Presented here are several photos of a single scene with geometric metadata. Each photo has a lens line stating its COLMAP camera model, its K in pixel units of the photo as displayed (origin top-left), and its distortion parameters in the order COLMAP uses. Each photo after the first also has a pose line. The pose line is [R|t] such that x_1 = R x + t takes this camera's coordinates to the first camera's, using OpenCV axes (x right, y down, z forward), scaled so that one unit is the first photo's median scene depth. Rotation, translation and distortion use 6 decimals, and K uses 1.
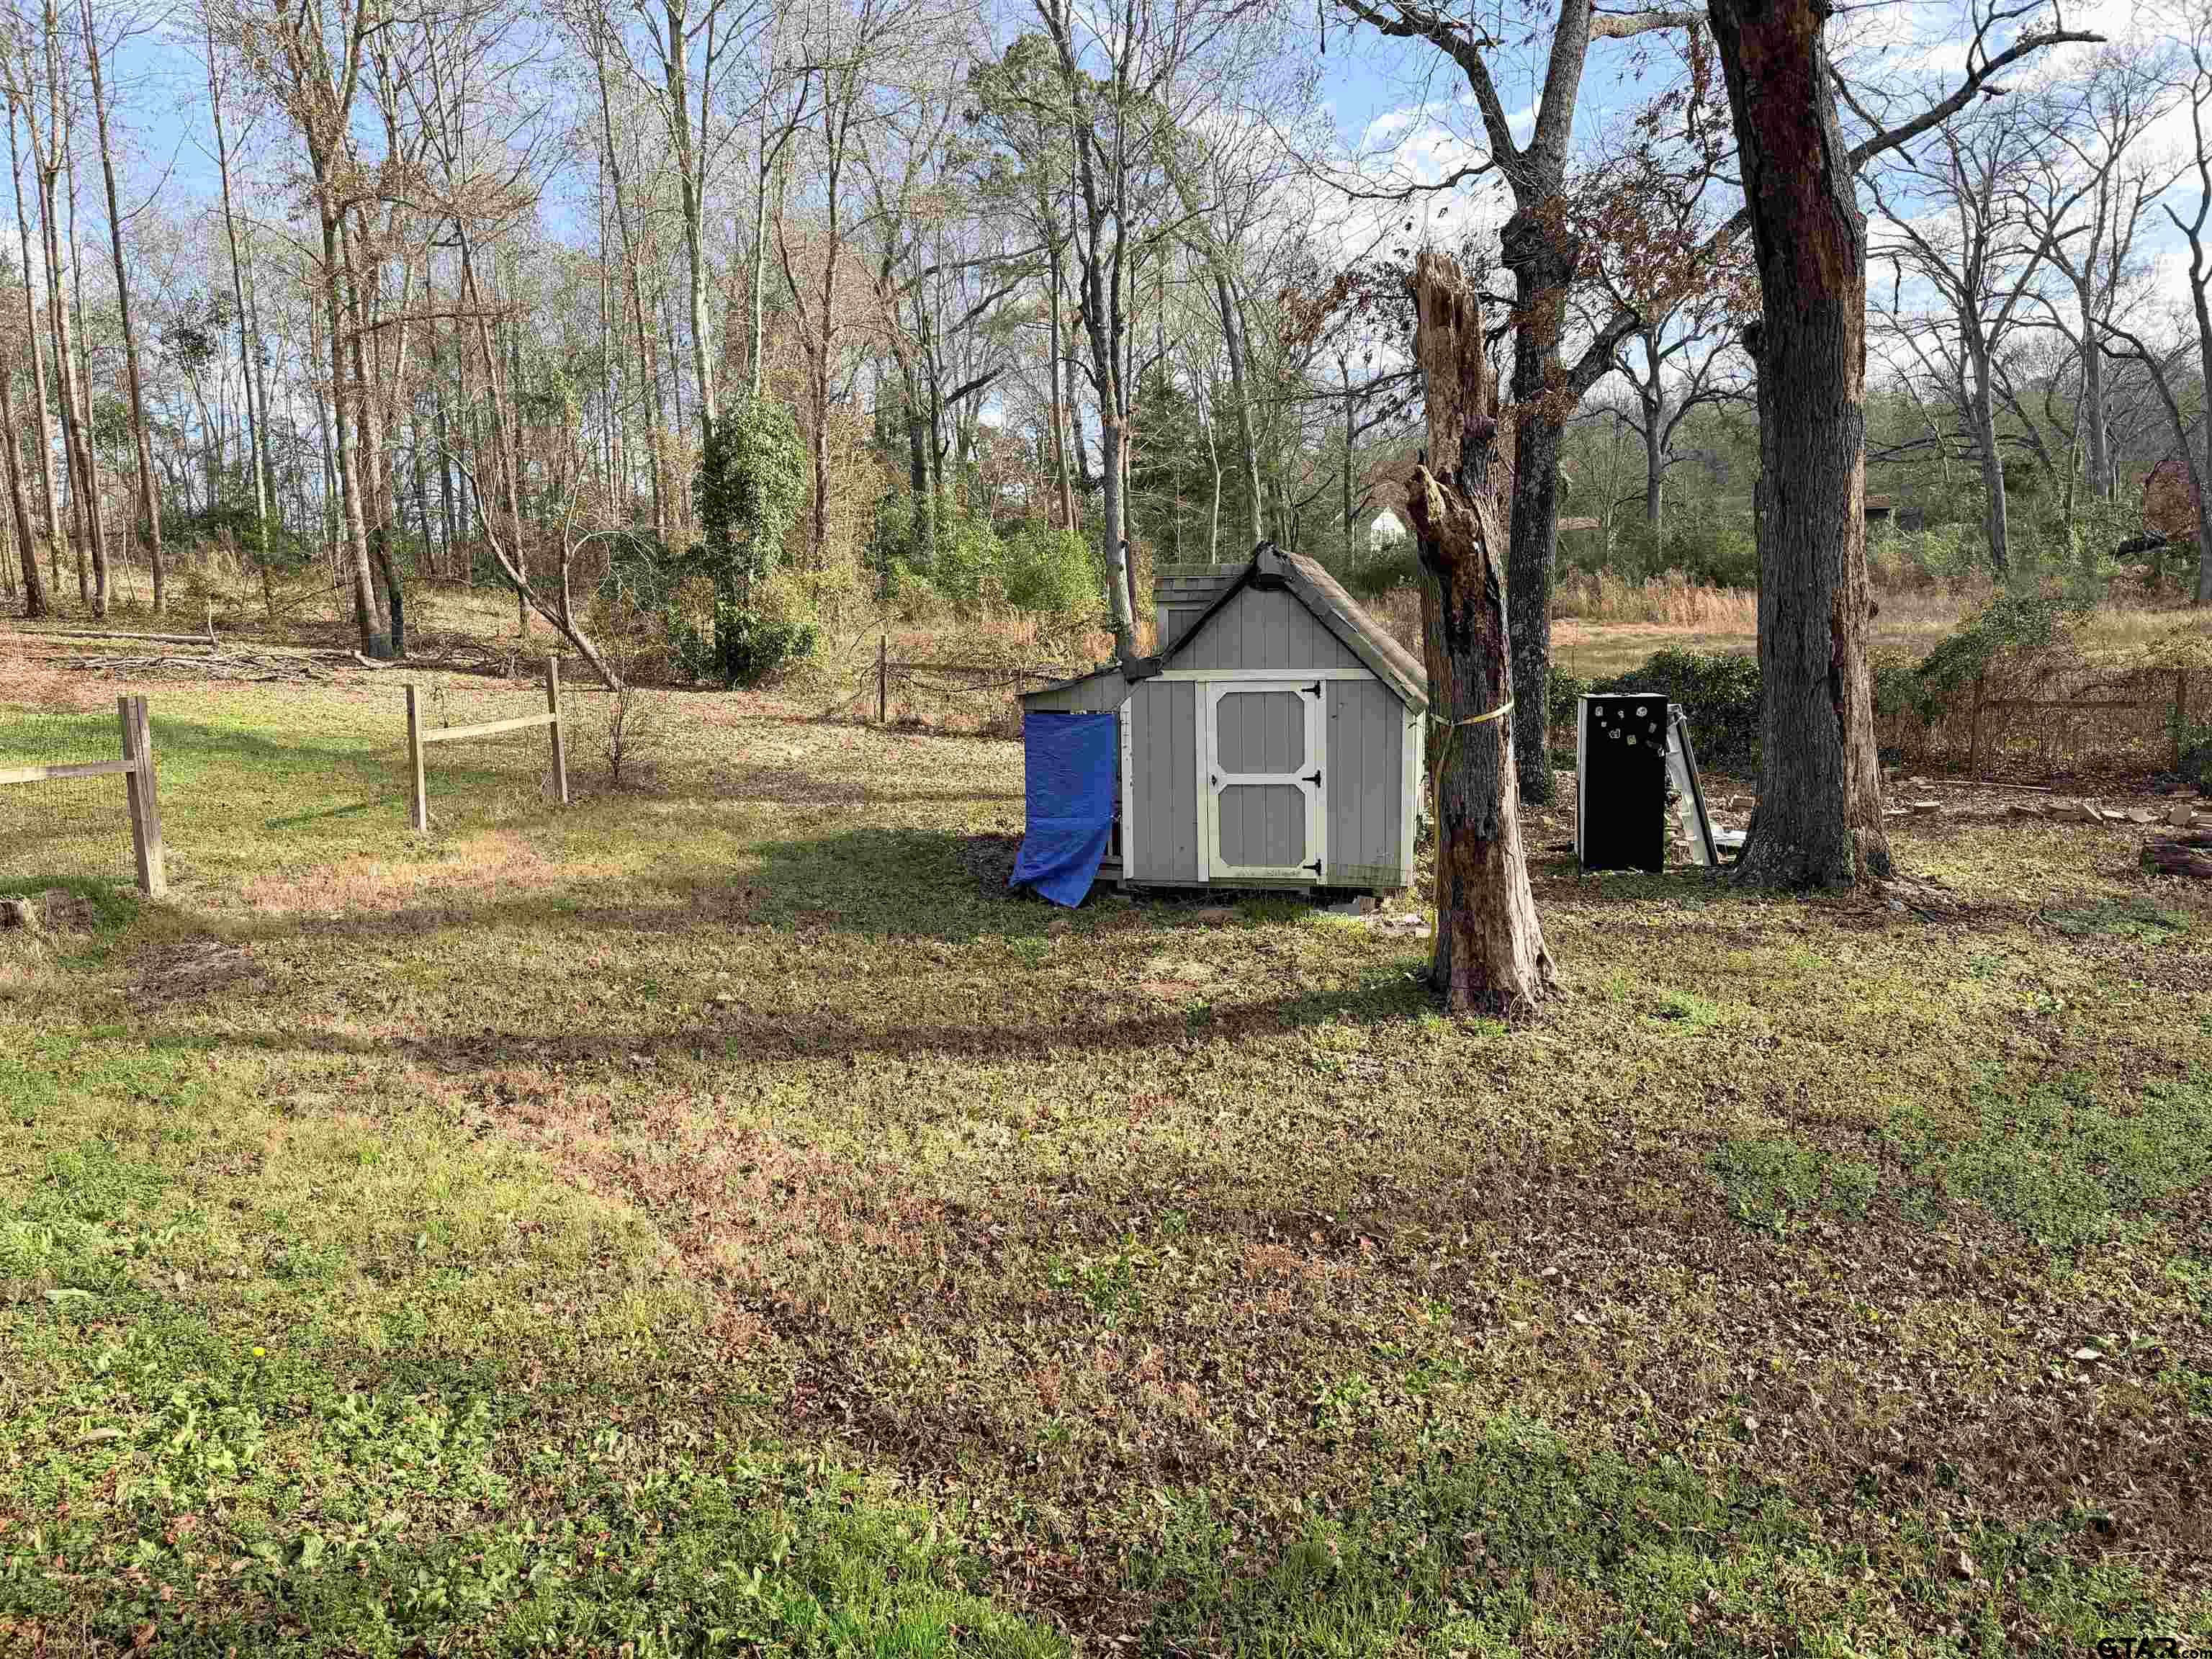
lens RADIAL K [[1538.9, 0, 1106.0], [0, 1538.9, 829.5], [0, 0, 1]] dist [0.114169, -0.210419]
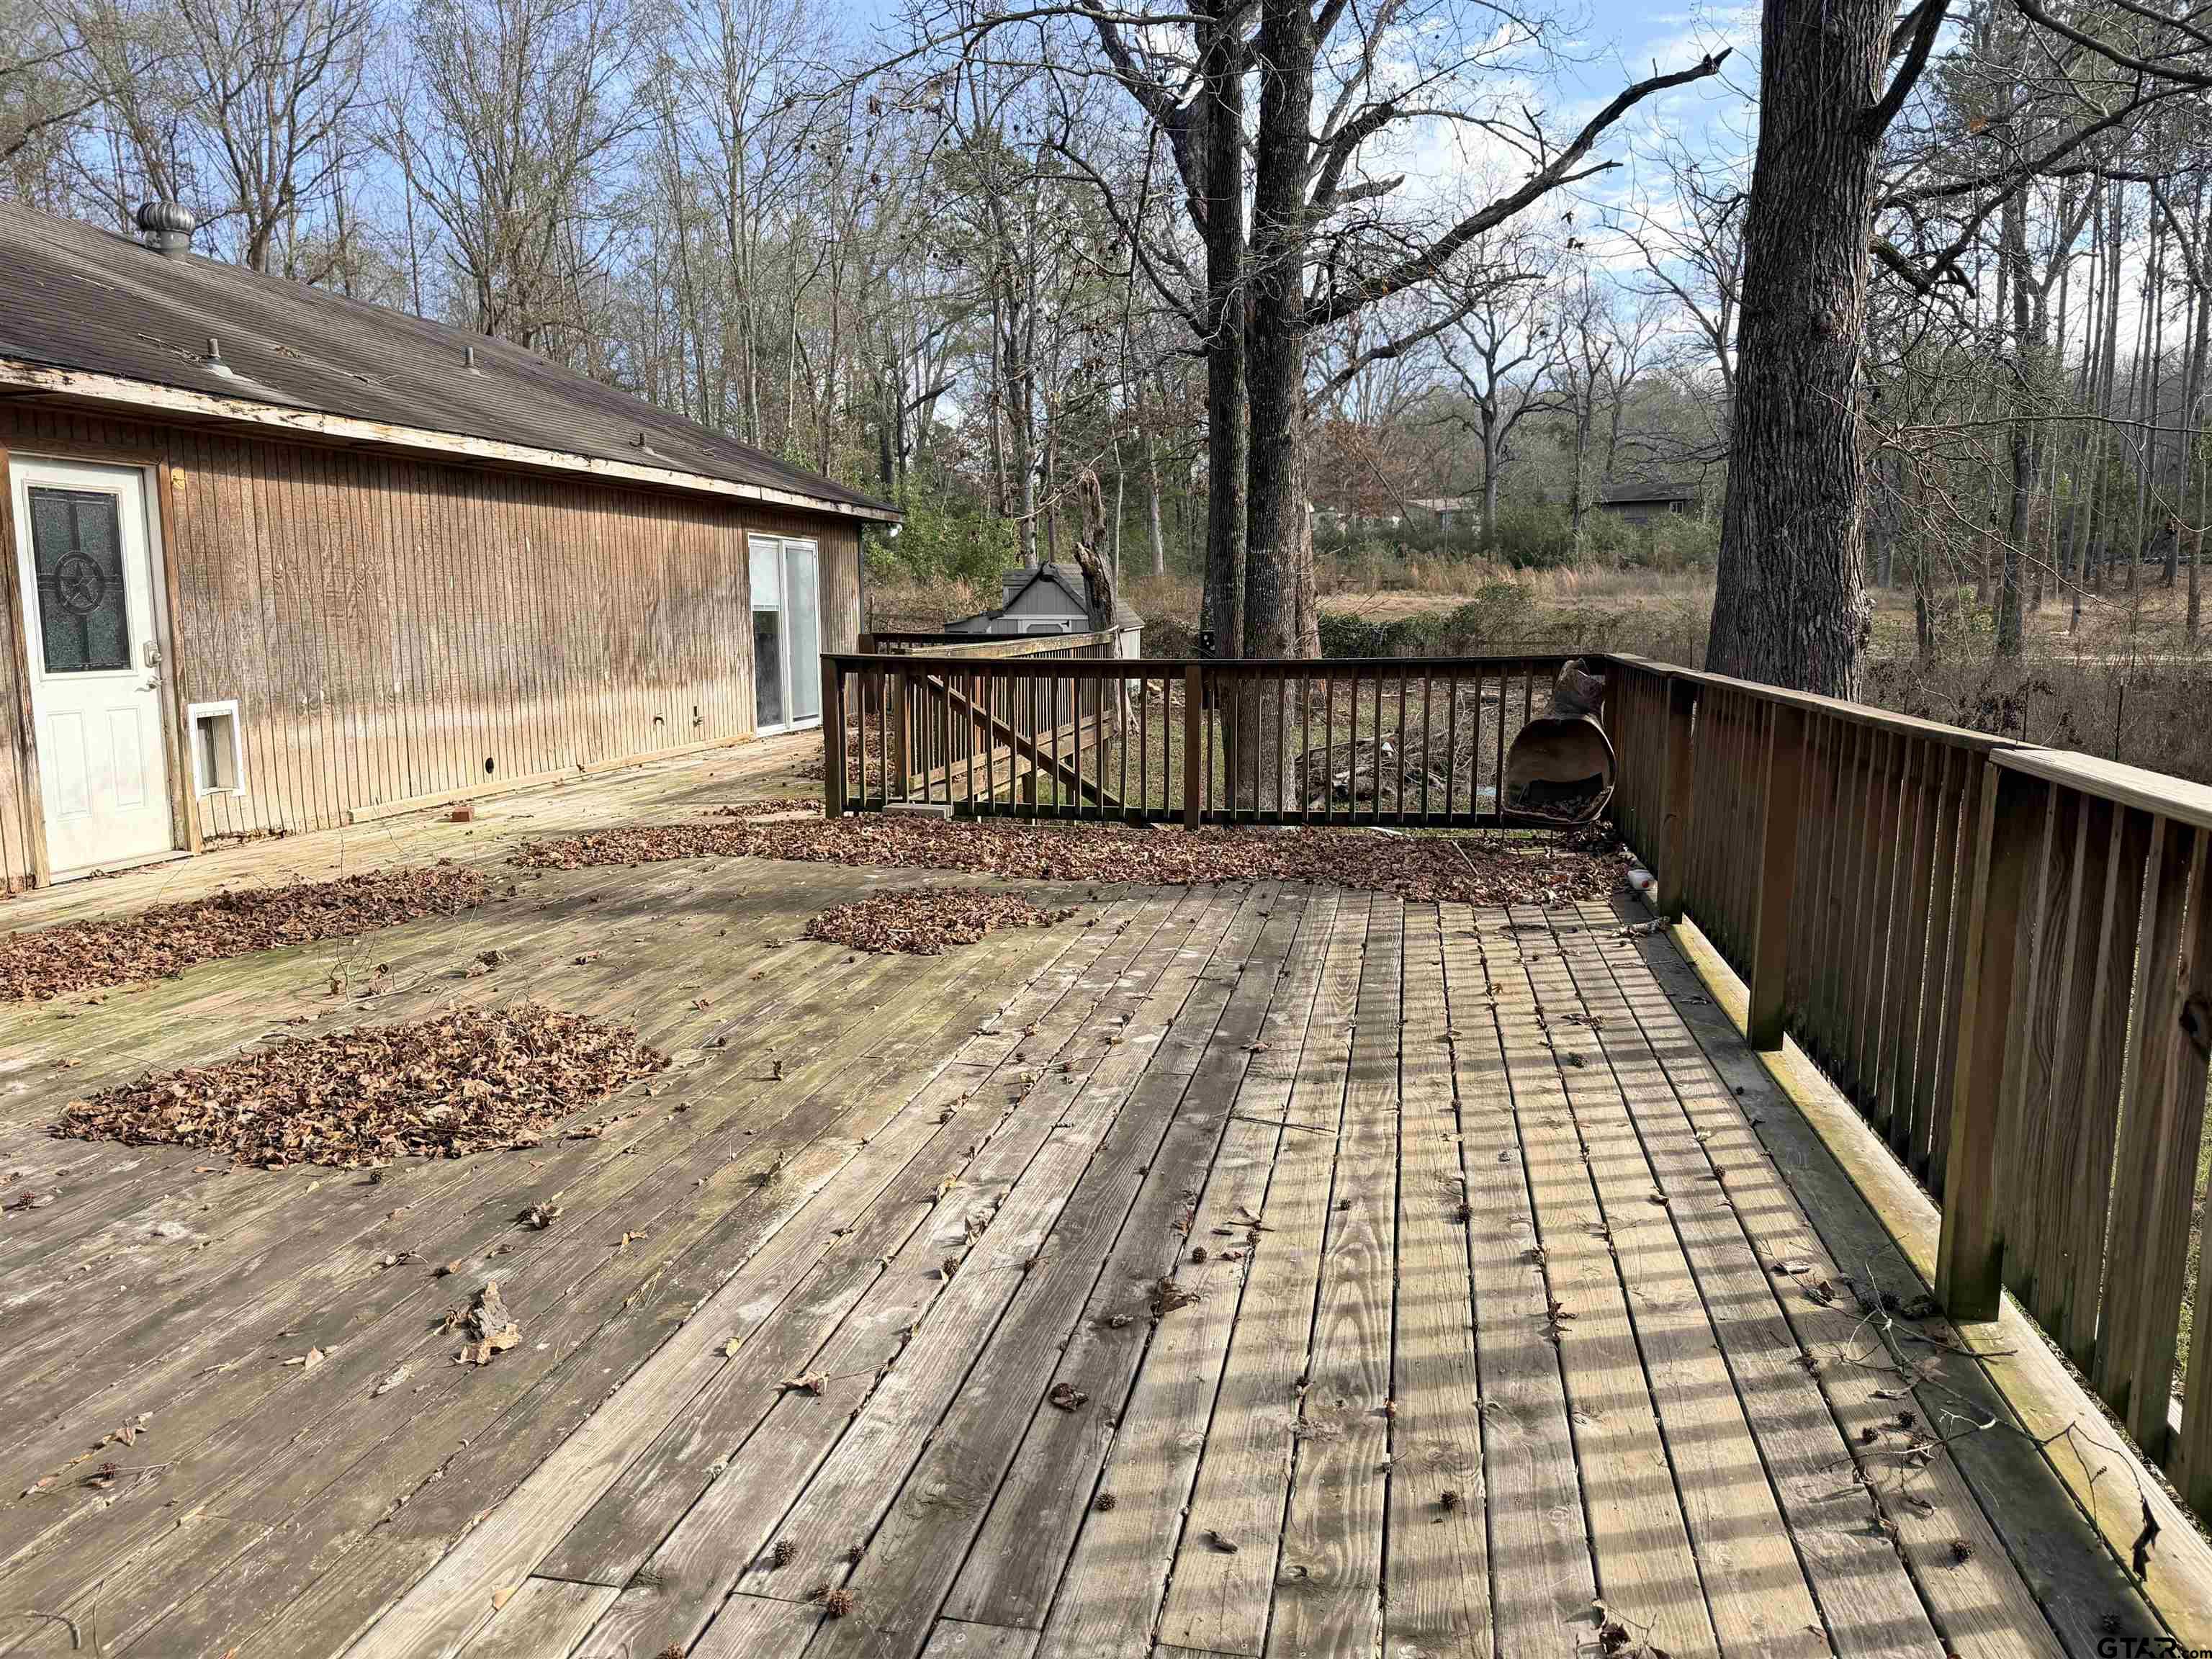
lens RADIAL K [[1538.9, 0, 1106.0], [0, 1538.9, 829.5], [0, 0, 1]] dist [0.114169, -0.210419]
pose [[0.999607, 0.009573, 0.026363, 0.025967], [-0.010203, 0.999663, 0.023880, 0.032250], [-0.026126, -0.024139, 0.999367, -0.263987]]
